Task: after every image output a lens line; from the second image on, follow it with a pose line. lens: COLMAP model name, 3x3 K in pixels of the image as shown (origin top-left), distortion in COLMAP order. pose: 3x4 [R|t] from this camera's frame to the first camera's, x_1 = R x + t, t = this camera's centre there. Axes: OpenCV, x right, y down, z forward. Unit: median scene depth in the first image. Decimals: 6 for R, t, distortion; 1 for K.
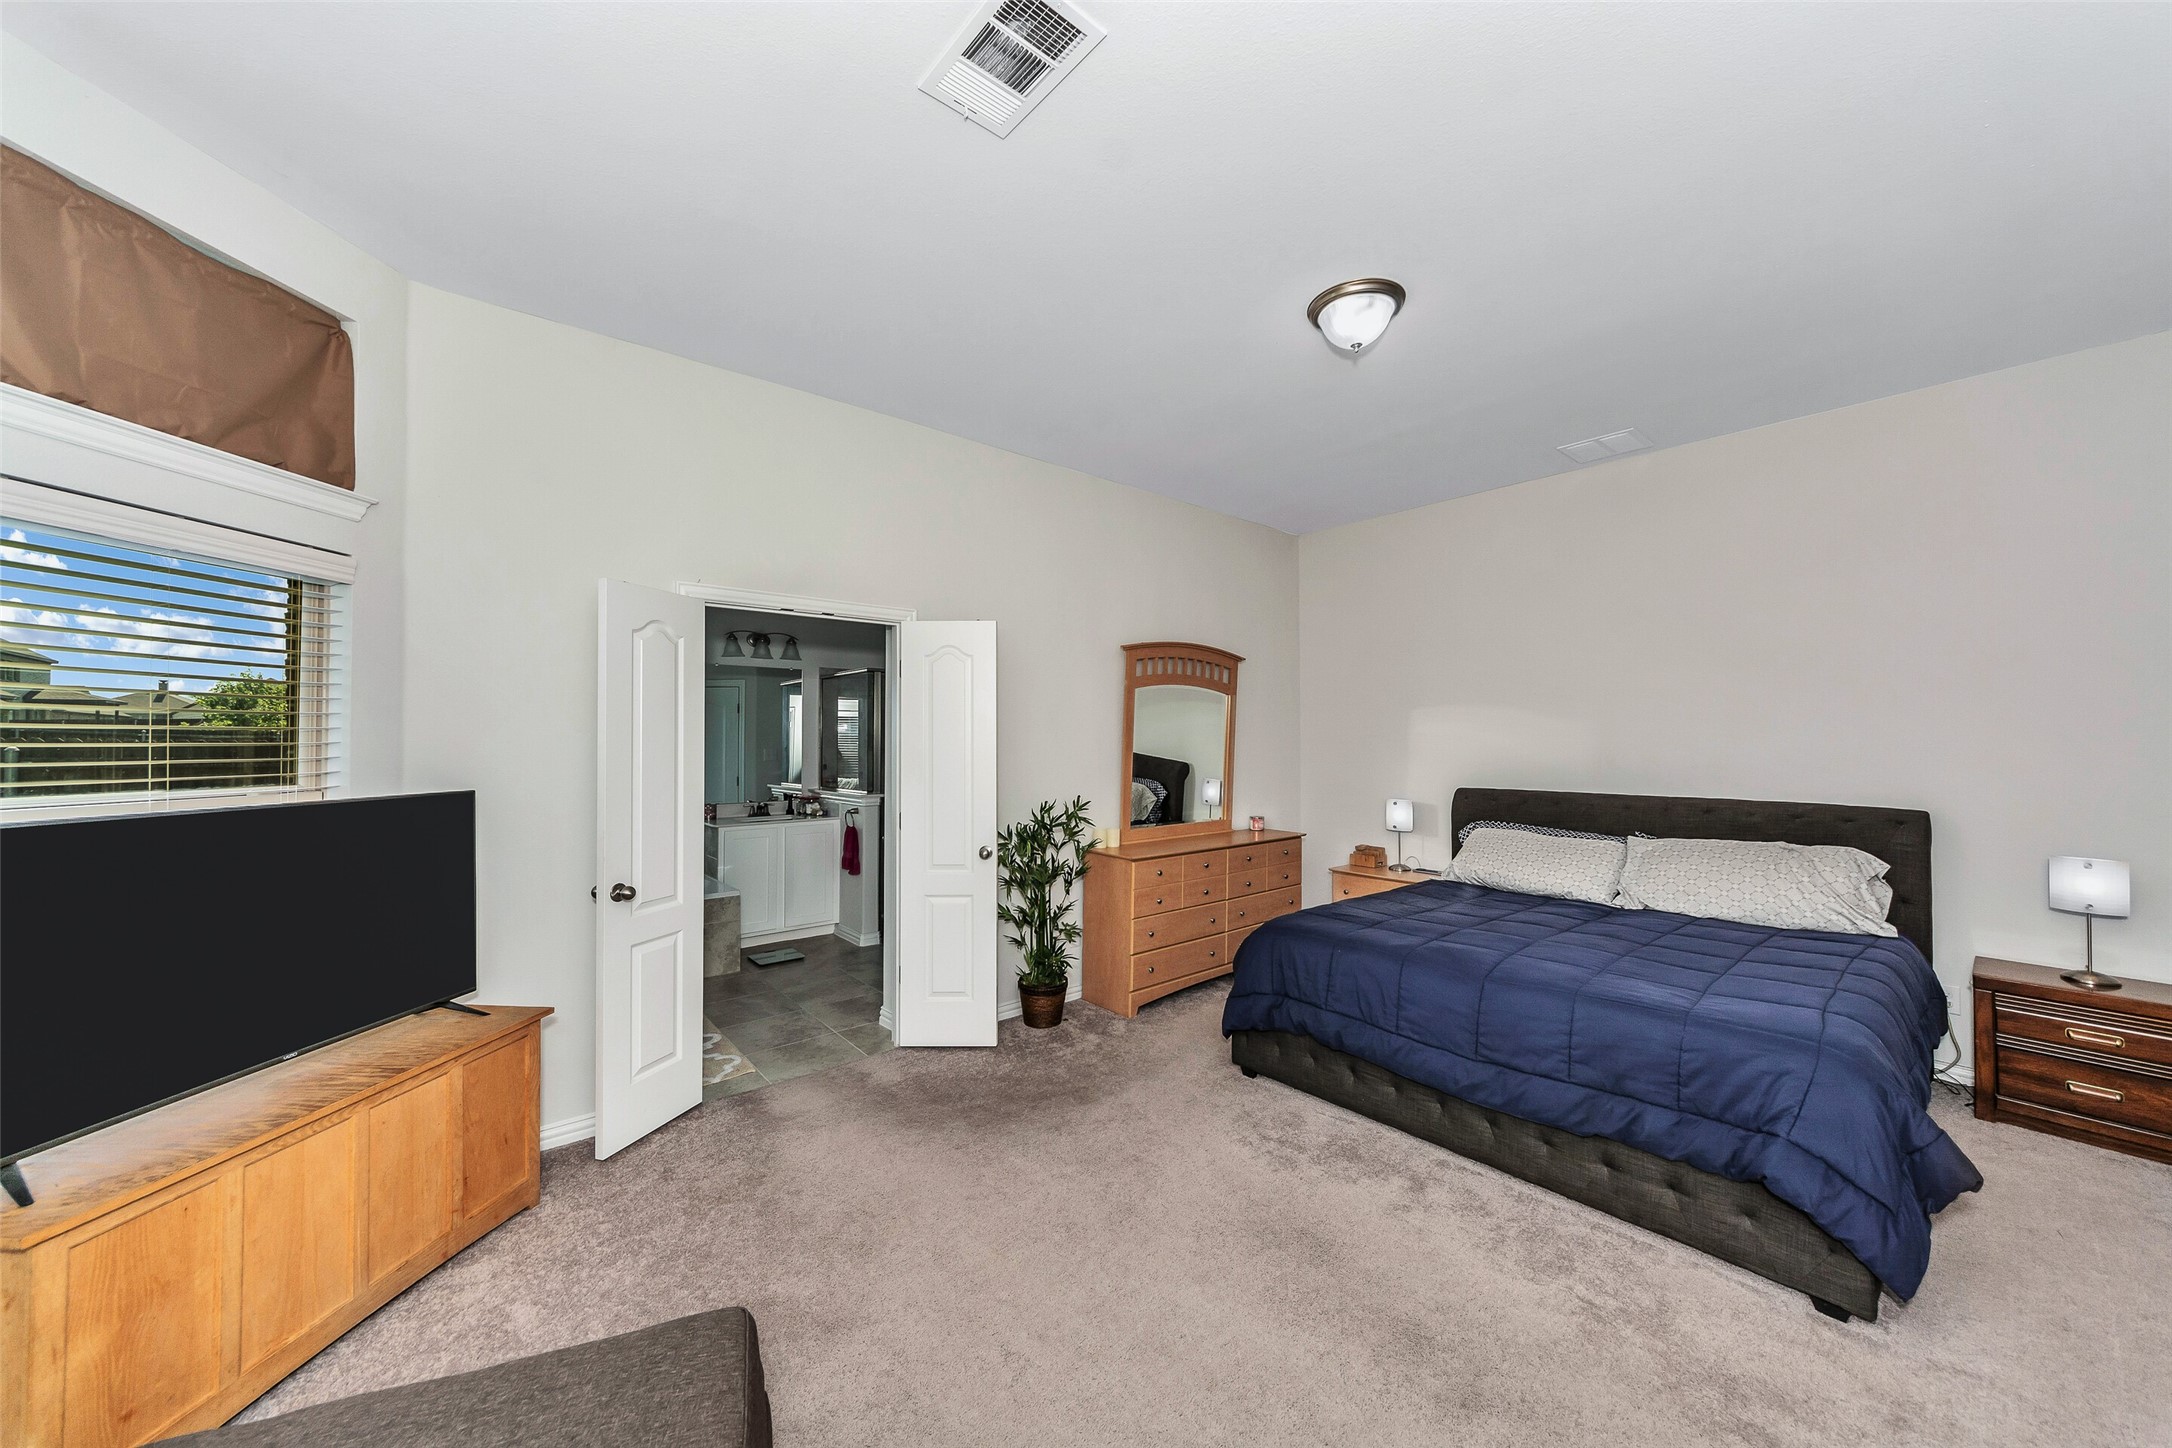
lens RADIAL K [[785.6, 0, 1090.2], [0, 785.6, 723.9], [0, 0, 1]] dist [-0.000388, 0.000649]
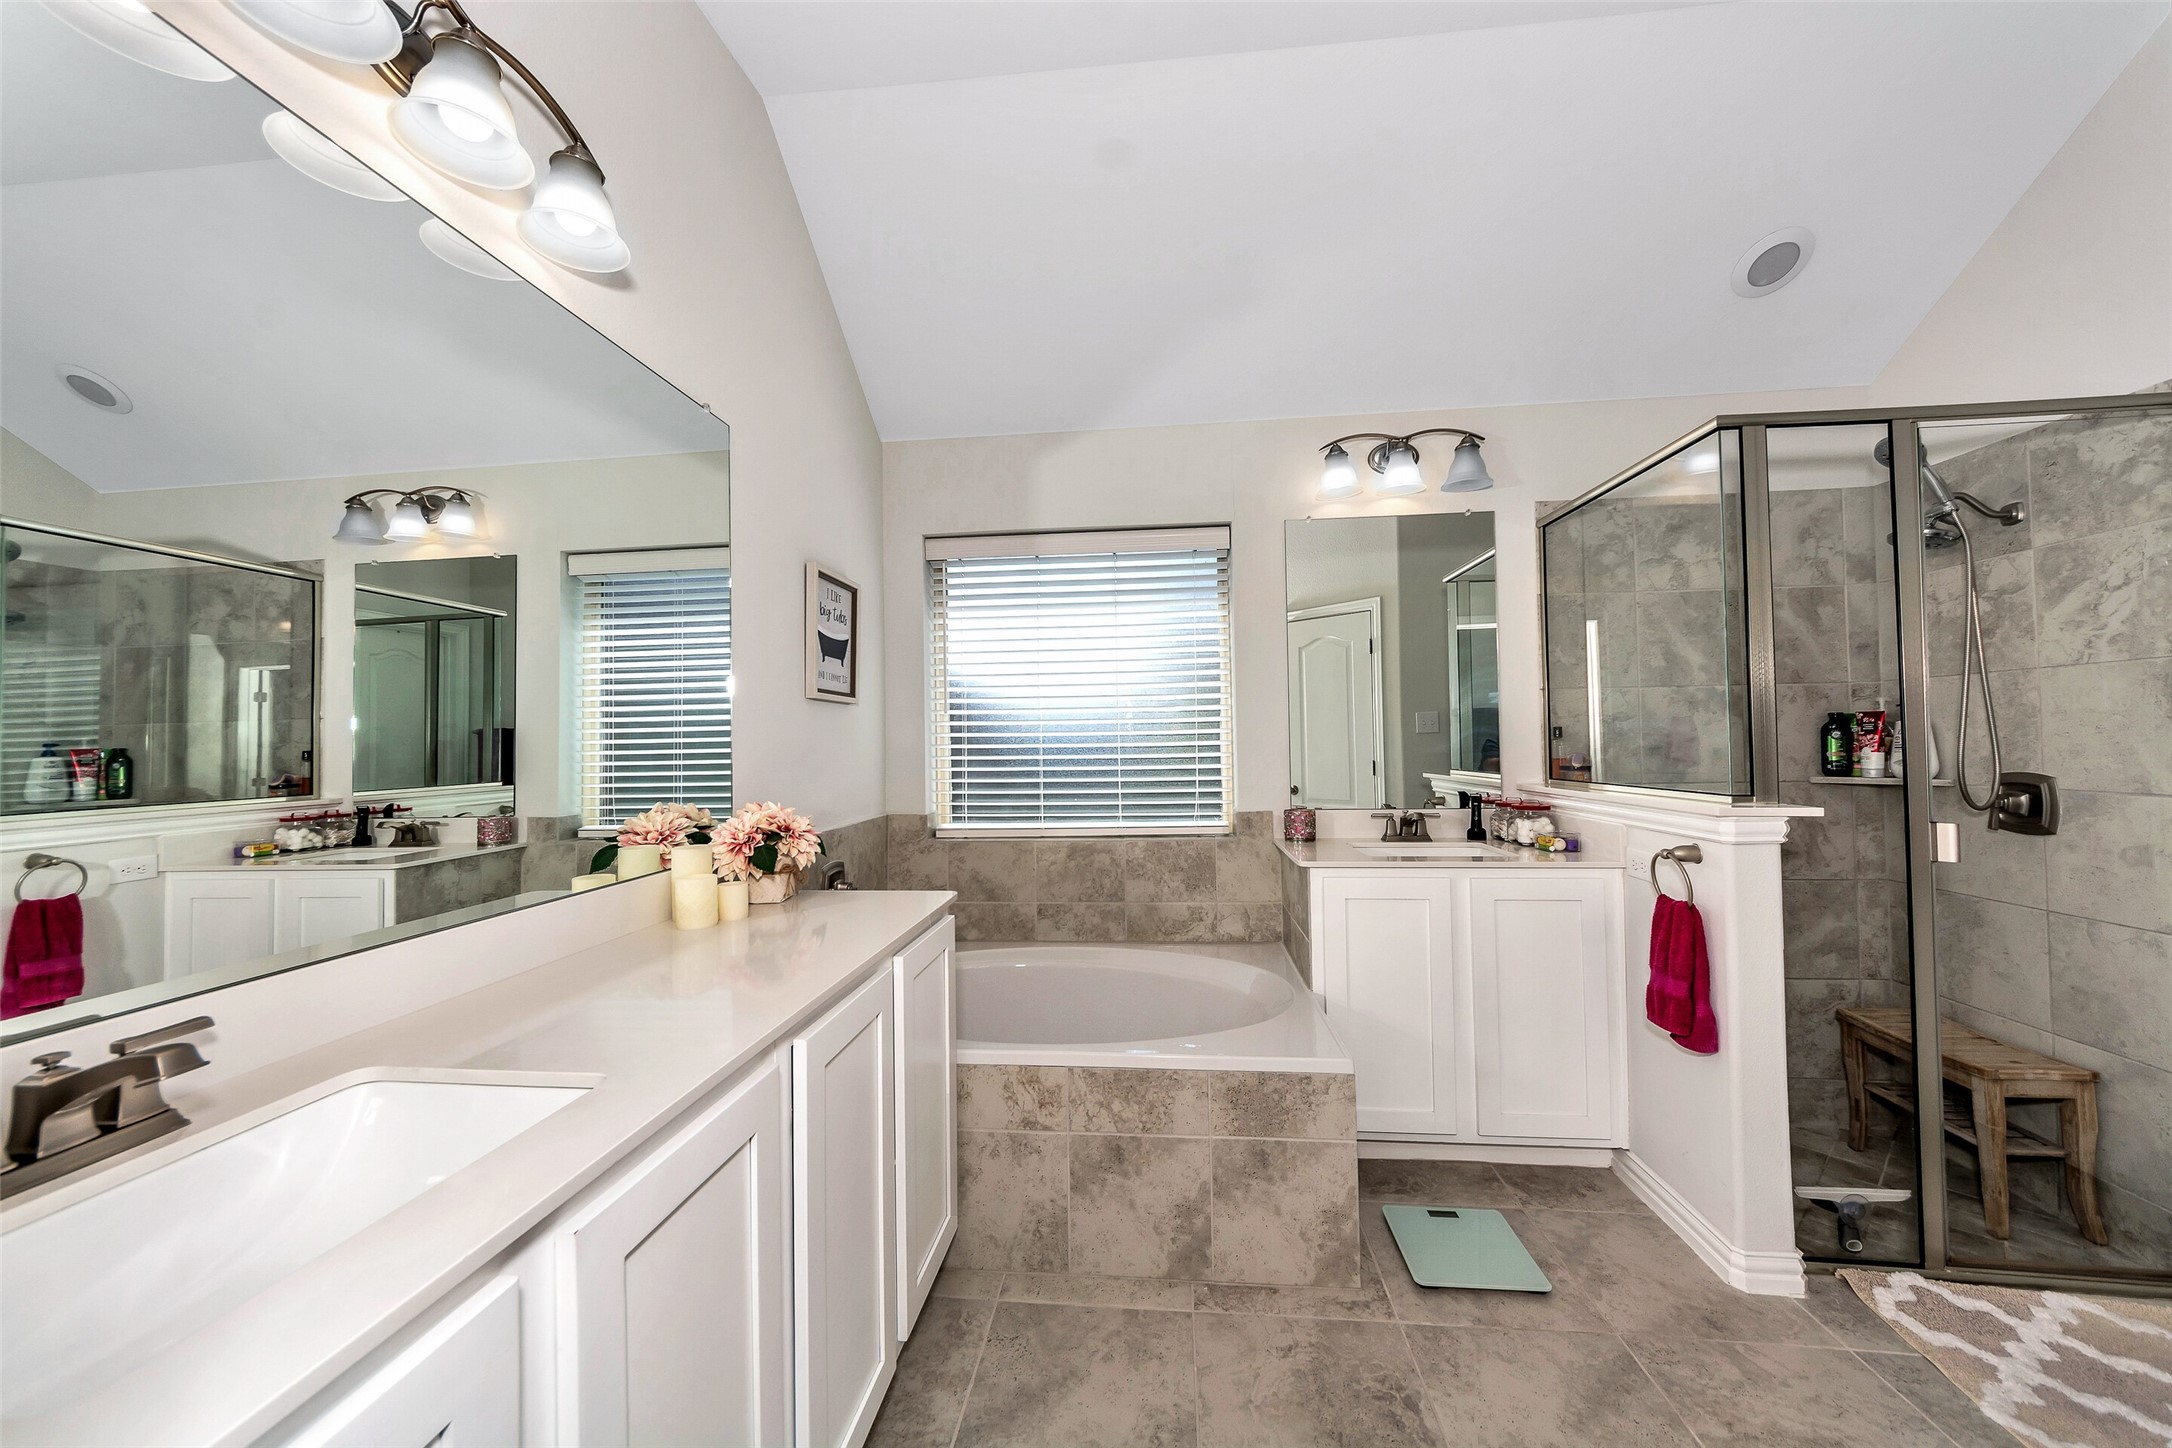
lens RADIAL K [[785.6, 0, 1090.2], [0, 785.6, 723.9], [0, 0, 1]] dist [-0.000388, 0.000649]
pose [[0.702678, -0.020856, -0.711202, -0.224150], [0.025736, 0.999661, -0.003888, 0.047088], [0.711043, -0.015571, 0.702977, 0.548144]]
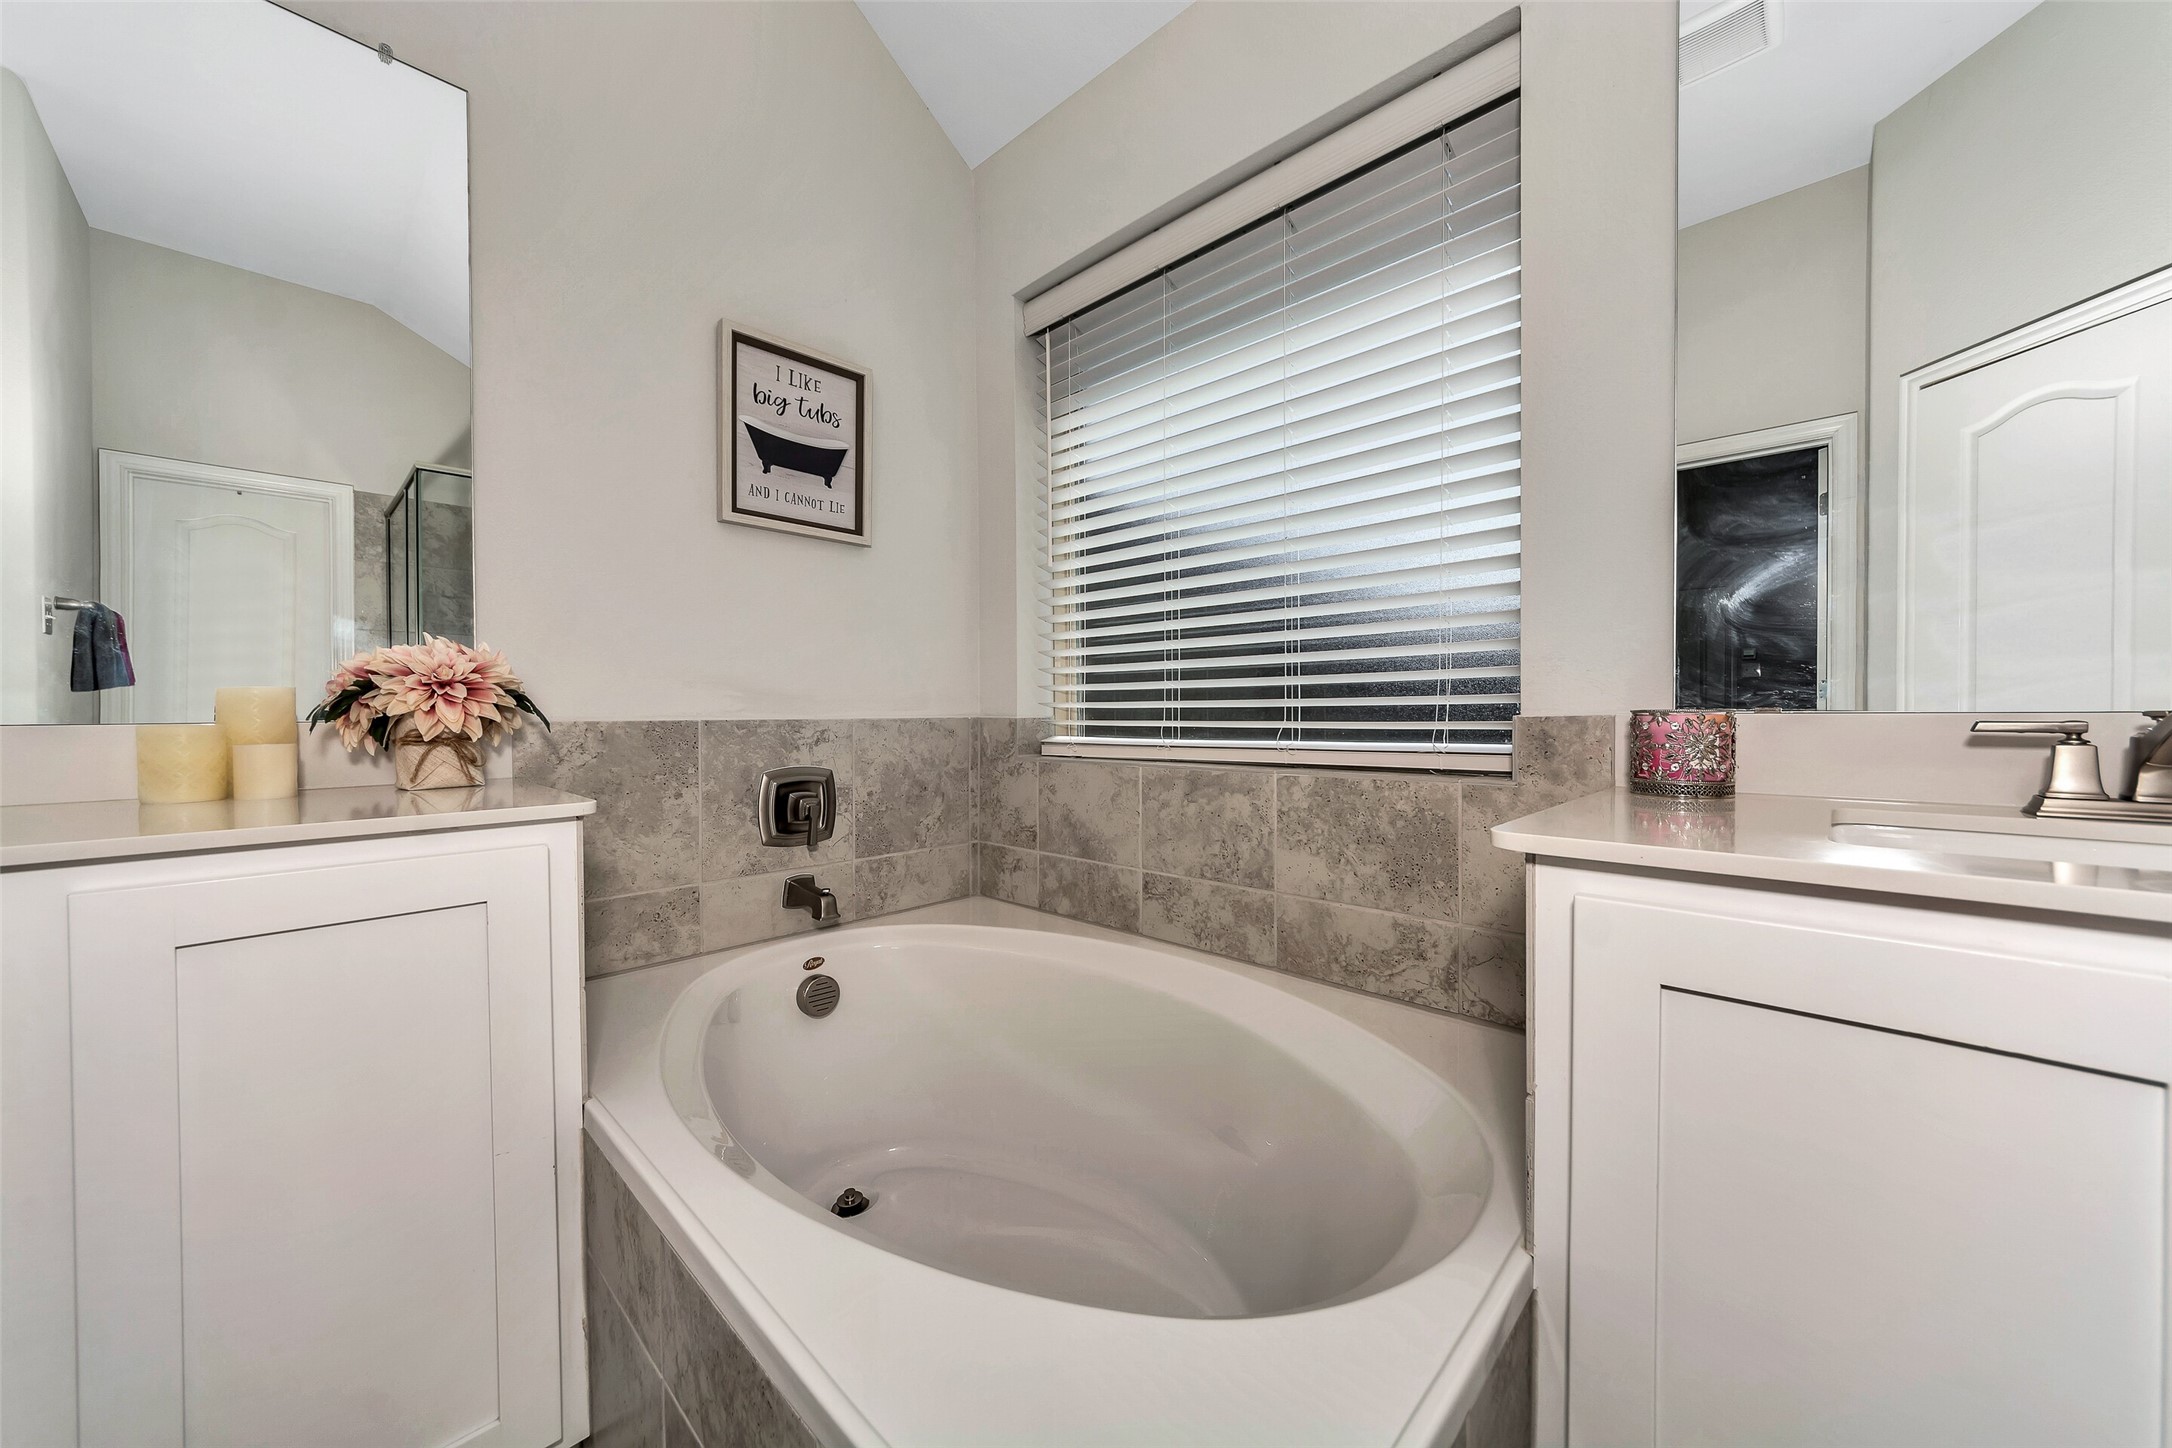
lens RADIAL K [[785.6, 0, 1090.2], [0, 785.6, 723.9], [0, 0, 1]] dist [-0.000388, 0.000649]
pose [[0.114567, 0.019836, -0.993217, -0.311974], [0.022855, 0.999483, 0.022598, 0.092960], [0.993153, -0.025289, 0.114054, 0.802636]]
